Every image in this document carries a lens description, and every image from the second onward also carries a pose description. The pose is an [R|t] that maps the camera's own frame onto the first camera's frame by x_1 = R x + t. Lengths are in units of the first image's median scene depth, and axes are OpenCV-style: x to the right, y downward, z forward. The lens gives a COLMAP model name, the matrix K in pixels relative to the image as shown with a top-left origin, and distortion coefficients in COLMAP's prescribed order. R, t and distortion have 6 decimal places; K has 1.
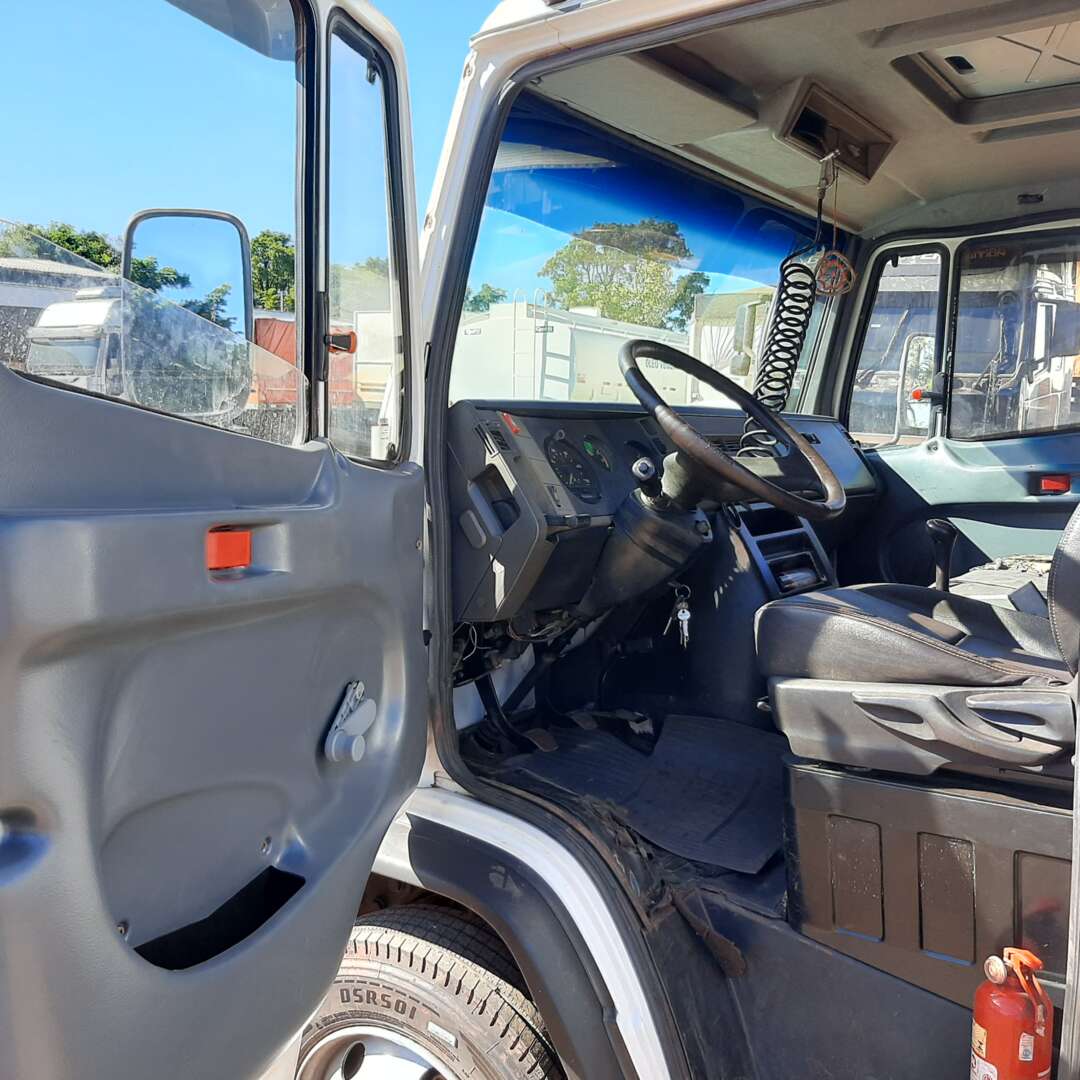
lens RADIAL K [[1163.4, 0, 525.4], [0, 1163.4, 526.2], [0, 0, 1]] dist [0.021498, -0.011503]
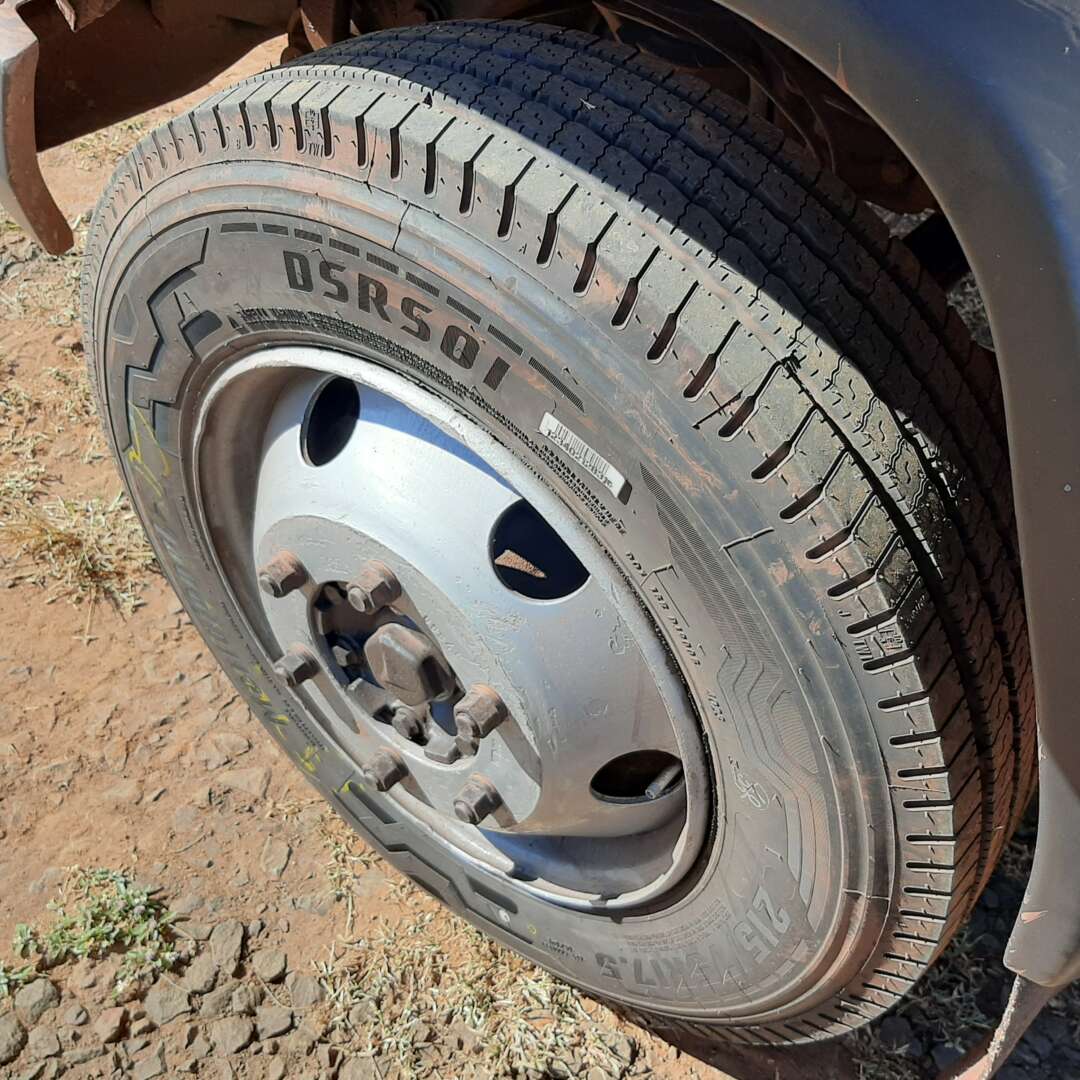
lens RADIAL K [[1163.4, 0, 525.4], [0, 1163.4, 526.2], [0, 0, 1]] dist [0.021498, -0.011503]
pose [[0.989618, 0.143673, -0.003678, -0.080679], [-0.106712, 0.751691, 0.650825, 0.239950], [0.096271, -0.643676, 0.759219, 0.727826]]
